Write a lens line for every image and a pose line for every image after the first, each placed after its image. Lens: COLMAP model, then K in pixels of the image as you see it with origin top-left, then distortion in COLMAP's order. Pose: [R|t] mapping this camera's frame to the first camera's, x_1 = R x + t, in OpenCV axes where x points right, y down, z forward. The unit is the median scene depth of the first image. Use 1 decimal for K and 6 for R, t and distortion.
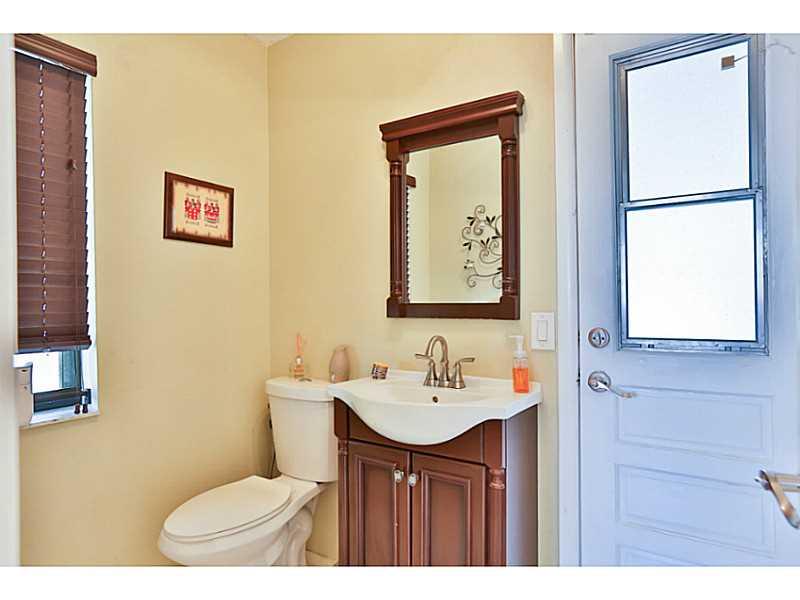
lens RADIAL K [[476.1, 0, 399.8], [0, 476.1, 298.9], [0, 0, 1]] dist [-0.024311, -0.000347]
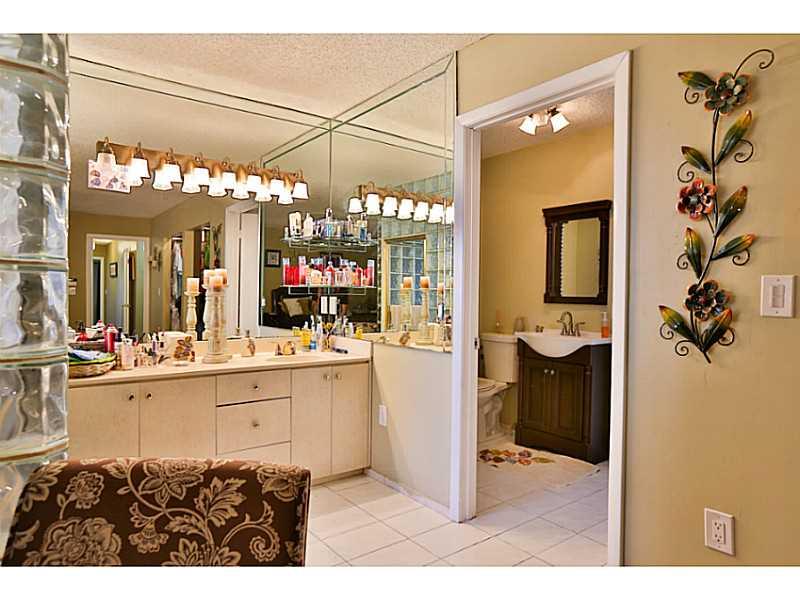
lens RADIAL K [[476.1, 0, 399.5], [0, 476.1, 297.9], [0, 0, 1]] dist [-0.024311, -0.000347]
pose [[0.941240, 0.023152, -0.336944, 0.084549], [-0.018550, 0.999686, 0.016873, -0.006714], [0.337229, -0.009631, 0.941373, -1.256687]]
